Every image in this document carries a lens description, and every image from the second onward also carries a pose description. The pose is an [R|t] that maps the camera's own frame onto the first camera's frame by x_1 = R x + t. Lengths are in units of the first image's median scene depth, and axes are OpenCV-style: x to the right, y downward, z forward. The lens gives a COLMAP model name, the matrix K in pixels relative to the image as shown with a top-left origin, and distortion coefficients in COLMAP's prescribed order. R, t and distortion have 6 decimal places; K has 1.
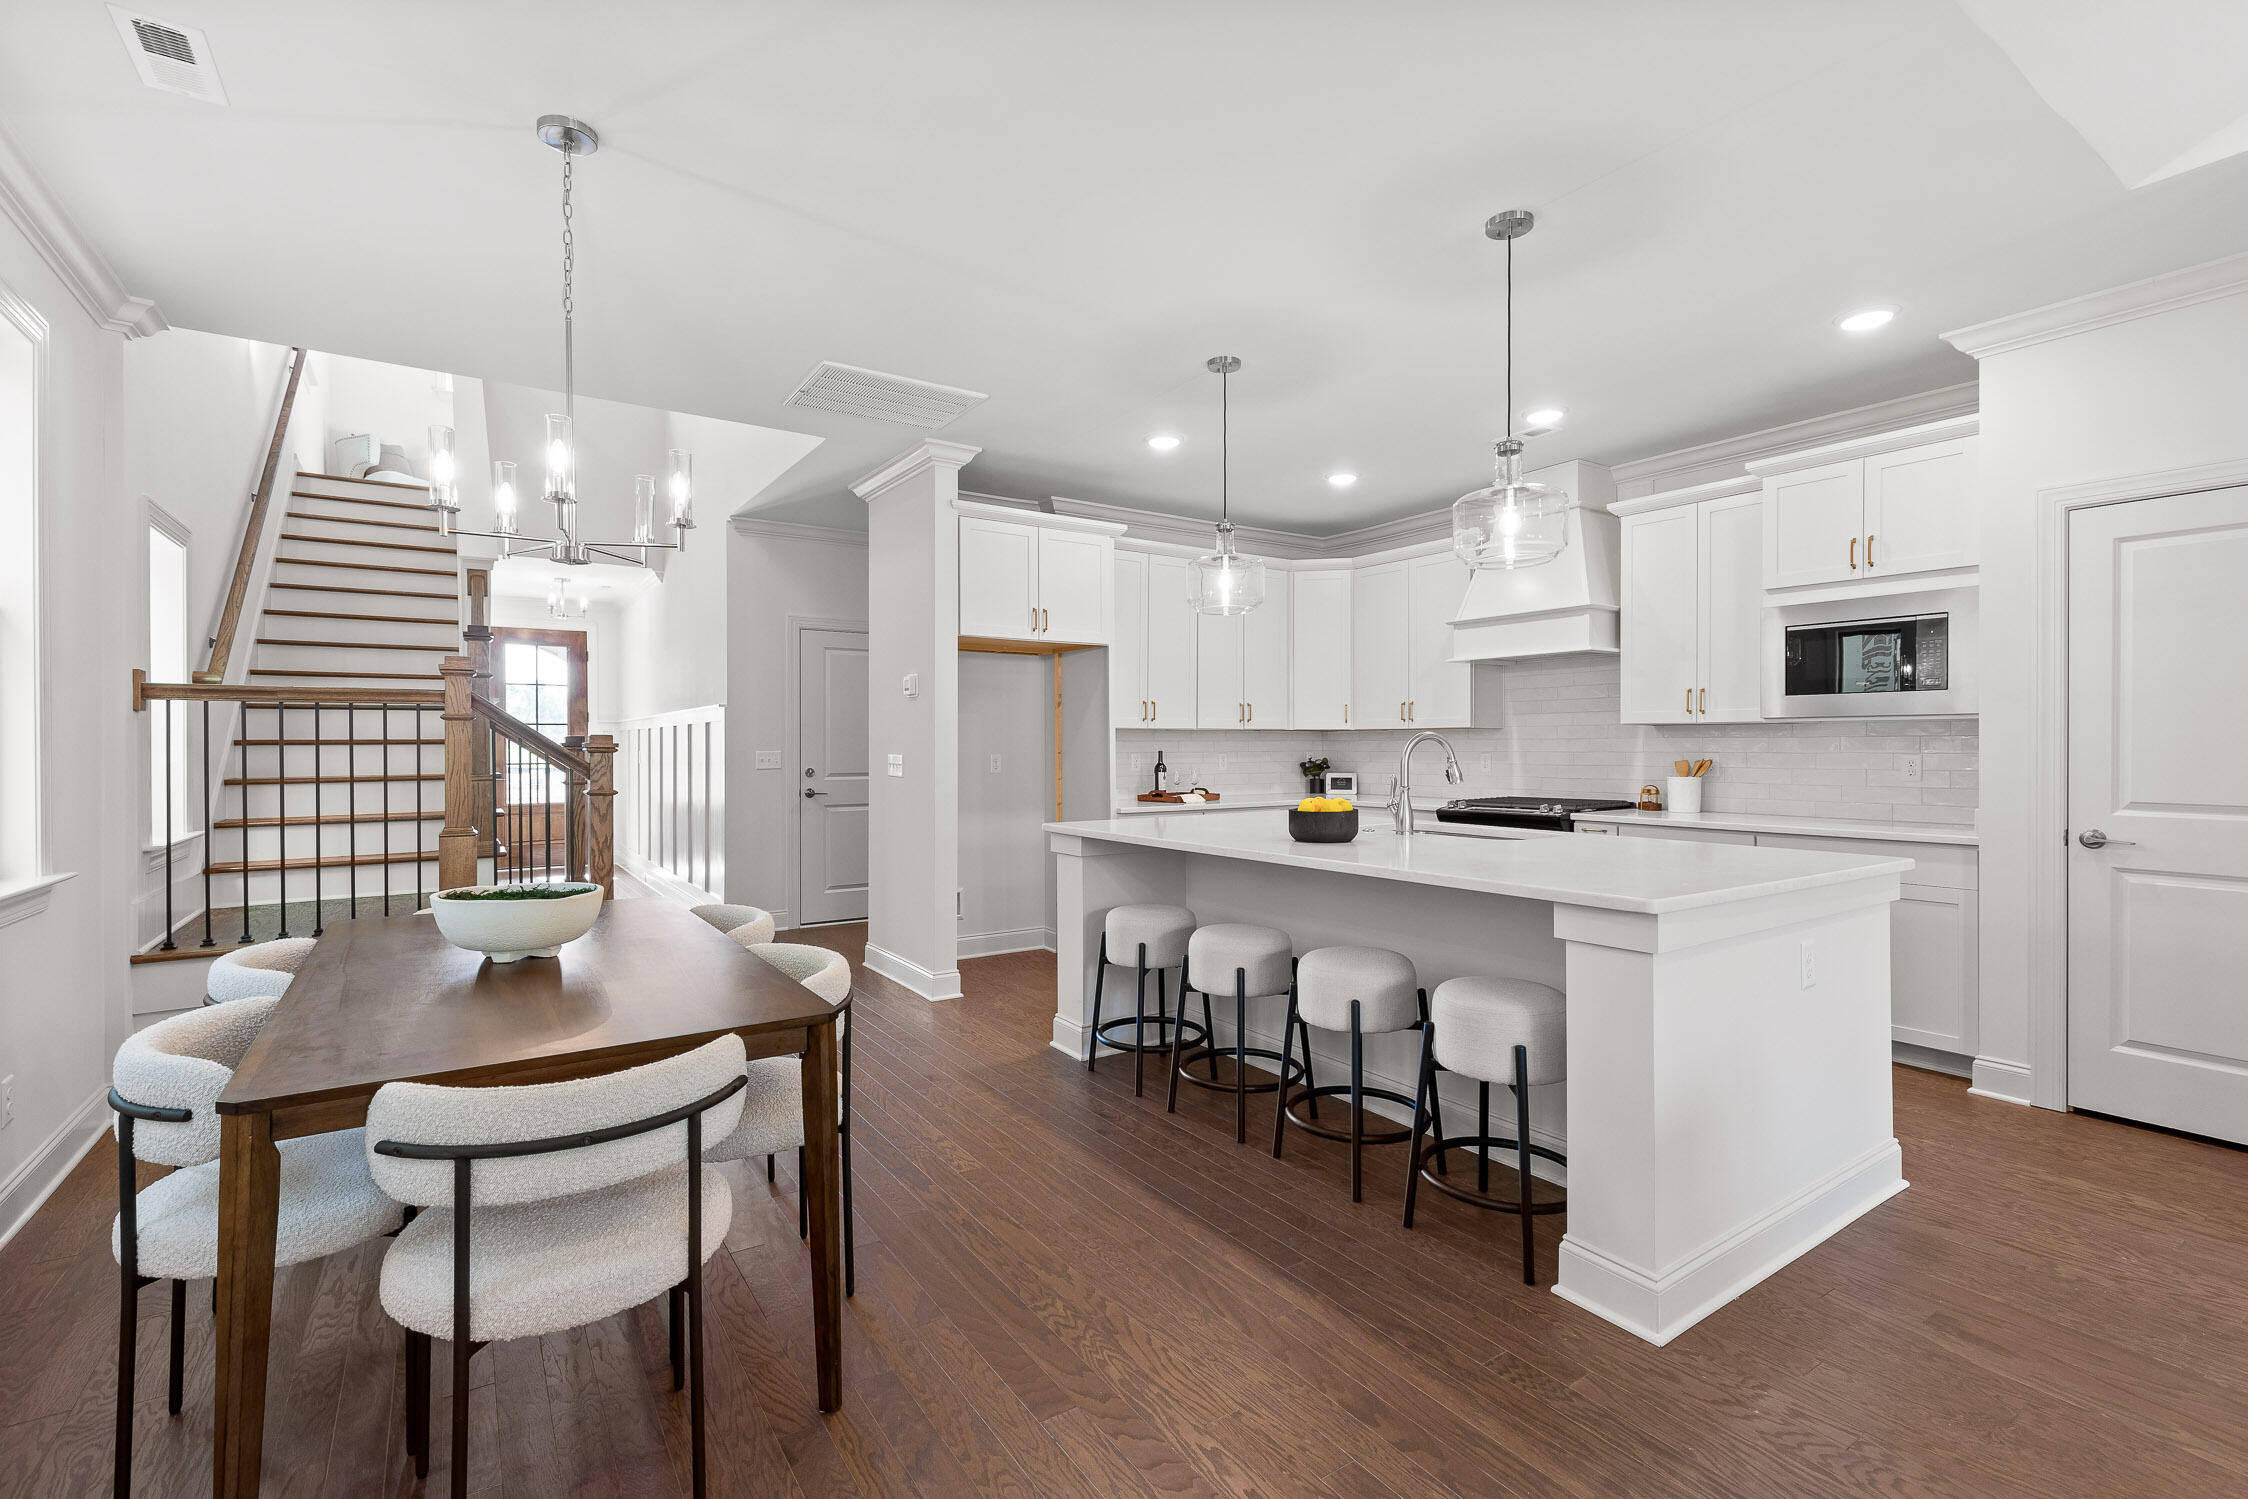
lens RADIAL K [[999.7, 0, 1115.3], [0, 999.7, 747.9], [0, 0, 1]] dist [0.000838, 0.000016]
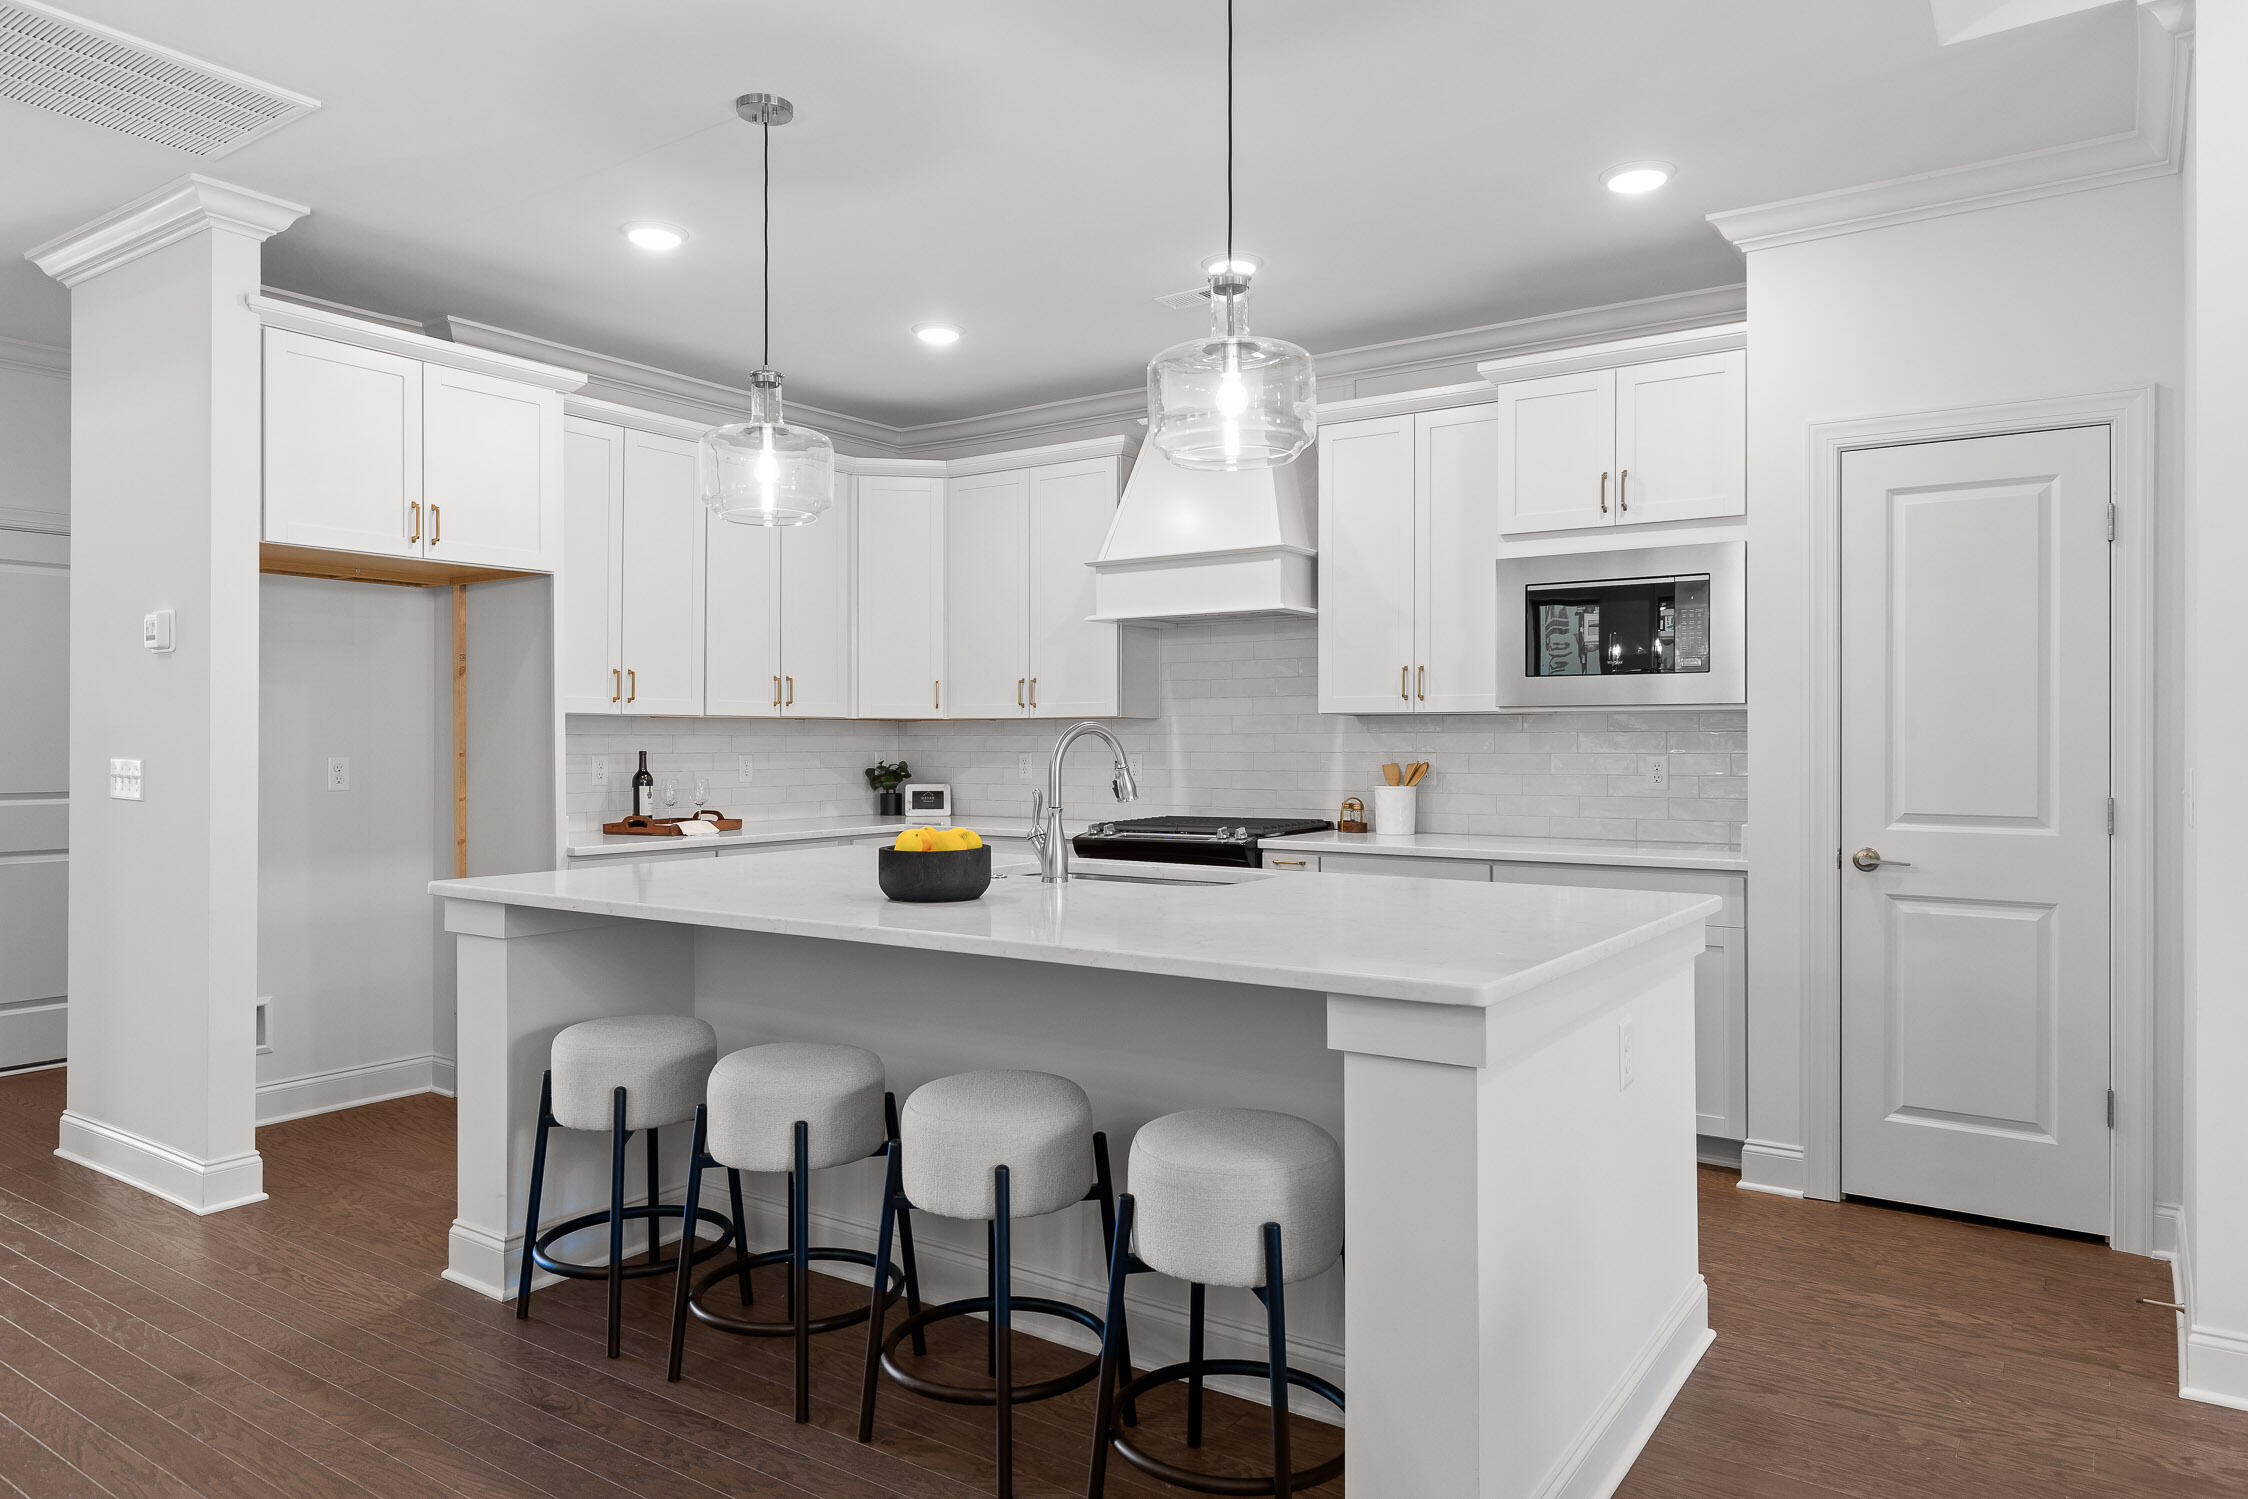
lens RADIAL K [[1437.4, 0, 1119.7], [0, 1437.4, 738.6], [0, 0, 1]] dist [0.003744, 0.000256]
pose [[0.930818, 0.002218, 0.365478, -0.007306], [-0.000385, 0.999987, -0.005086, -0.000592], [-0.365484, 0.004594, 0.930806, 0.108178]]
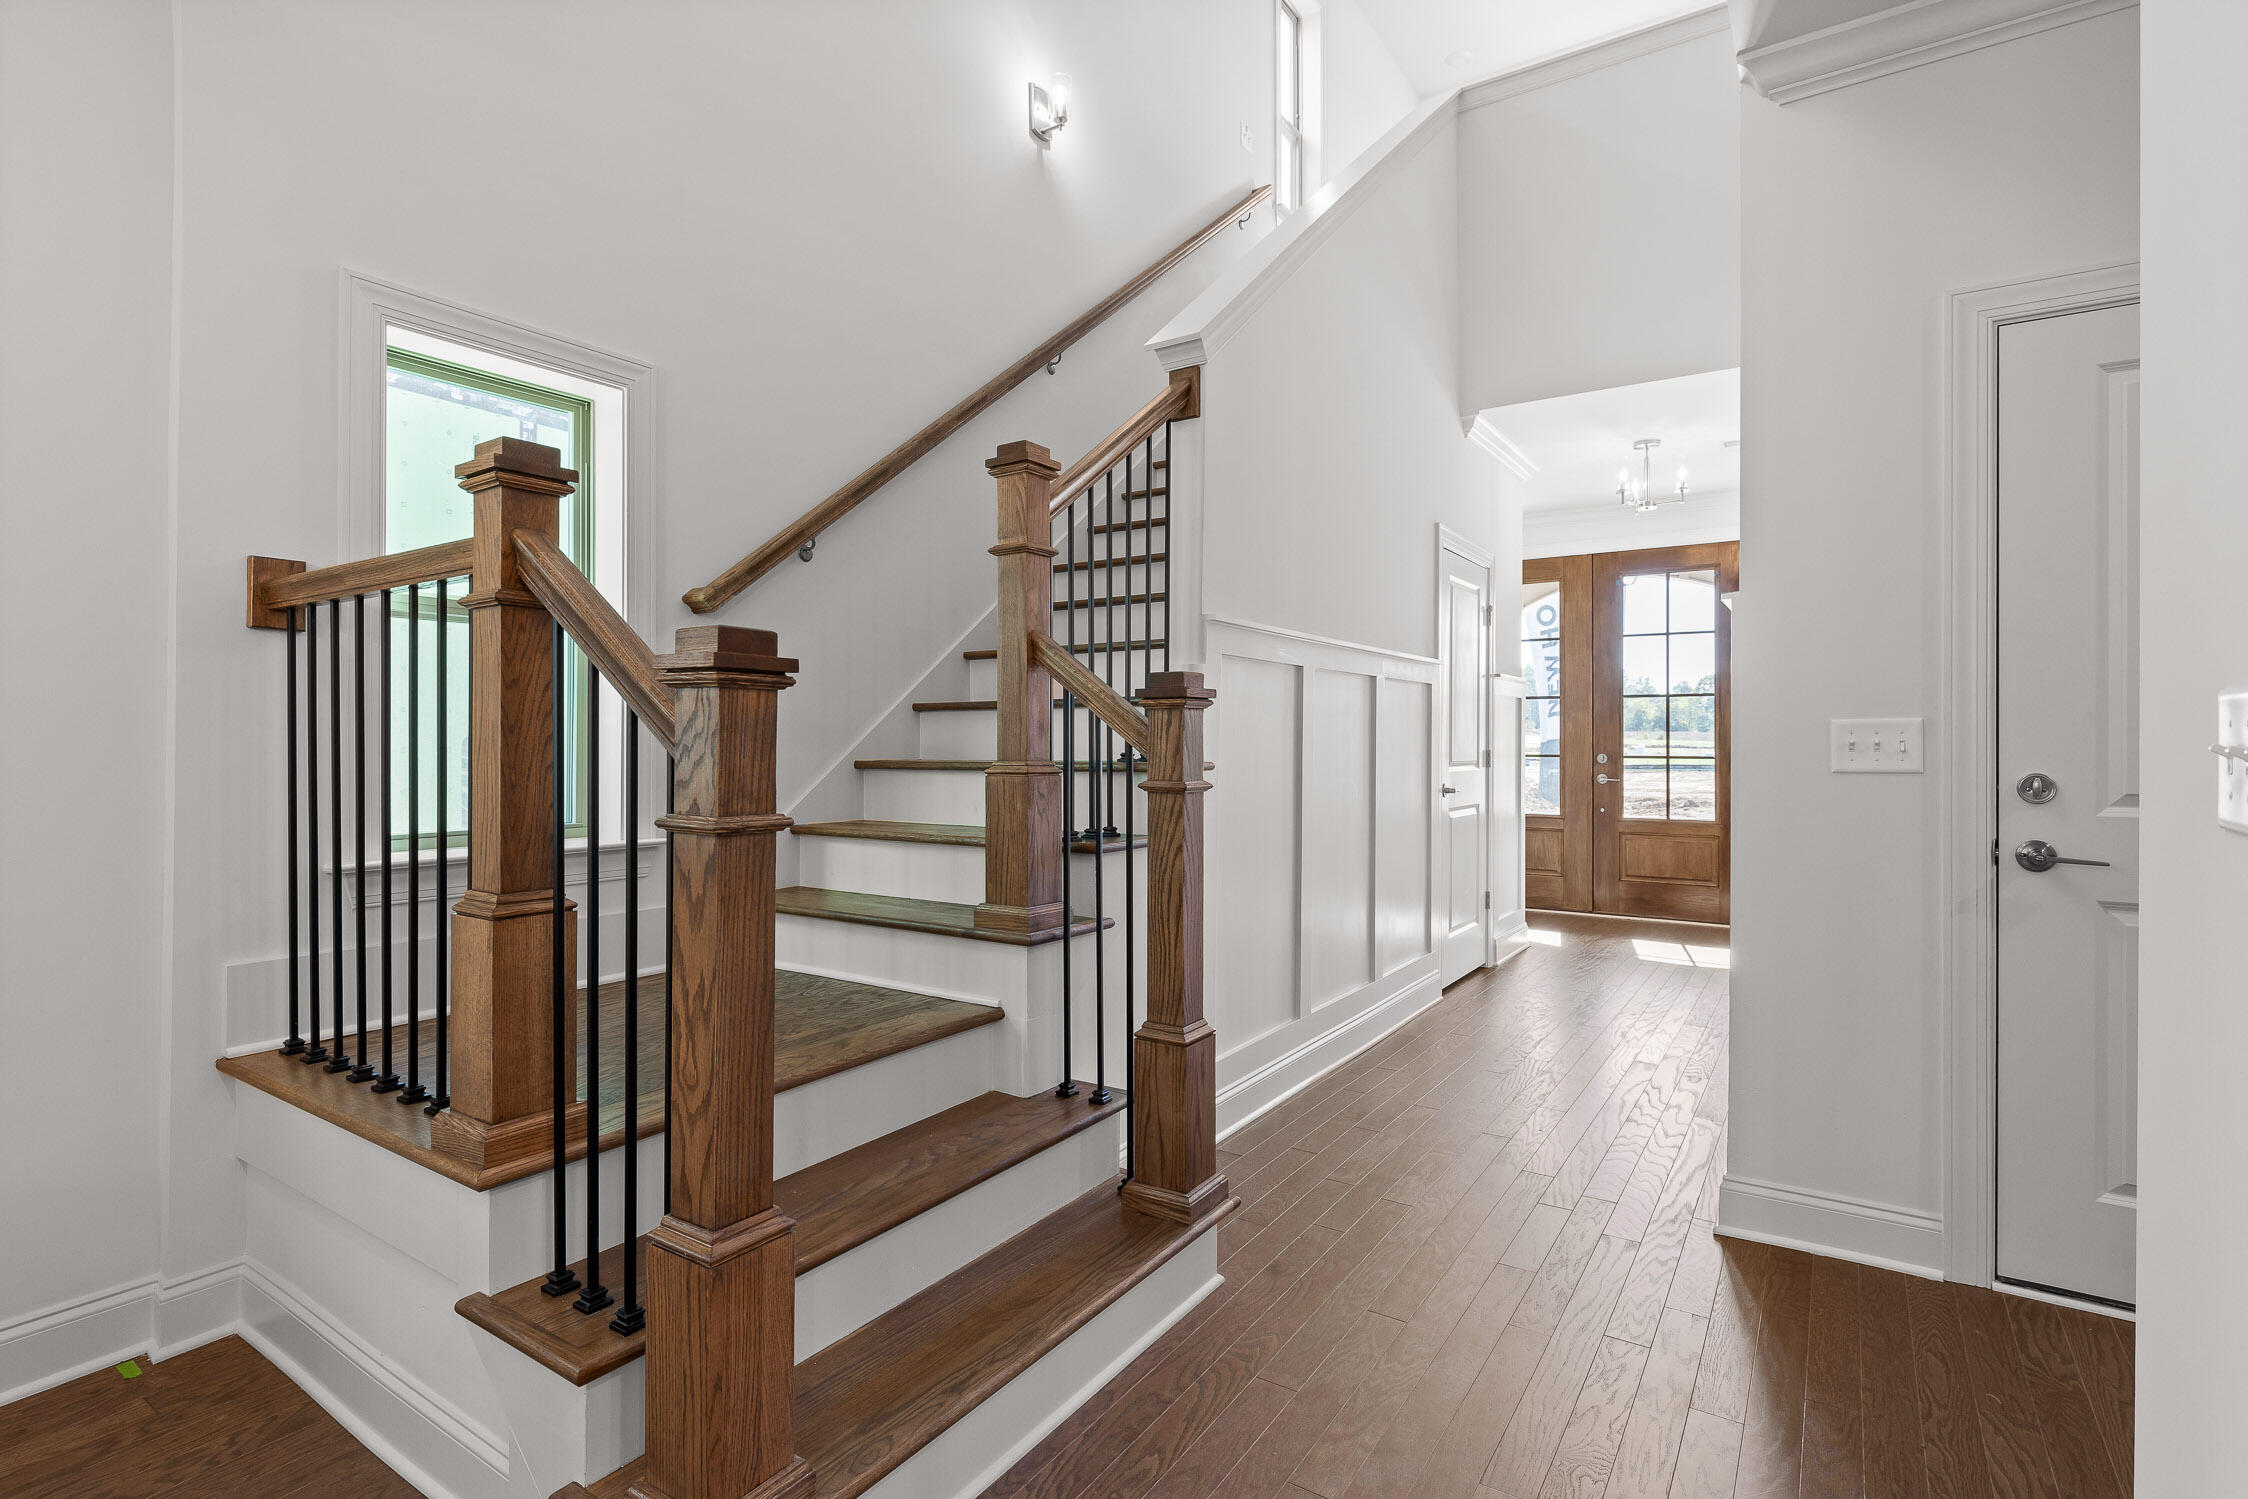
lens RADIAL K [[1071.6, 0, 1120.2], [0, 1071.6, 739.4], [0, 0, 1]] dist [0.001169, 0.000068]
pose [[0.377064, 0.000745, -0.926187, -0.177715], [-0.005934, 0.999981, -0.001612, 0.019526], [0.926168, 0.006103, 0.377061, 1.014443]]
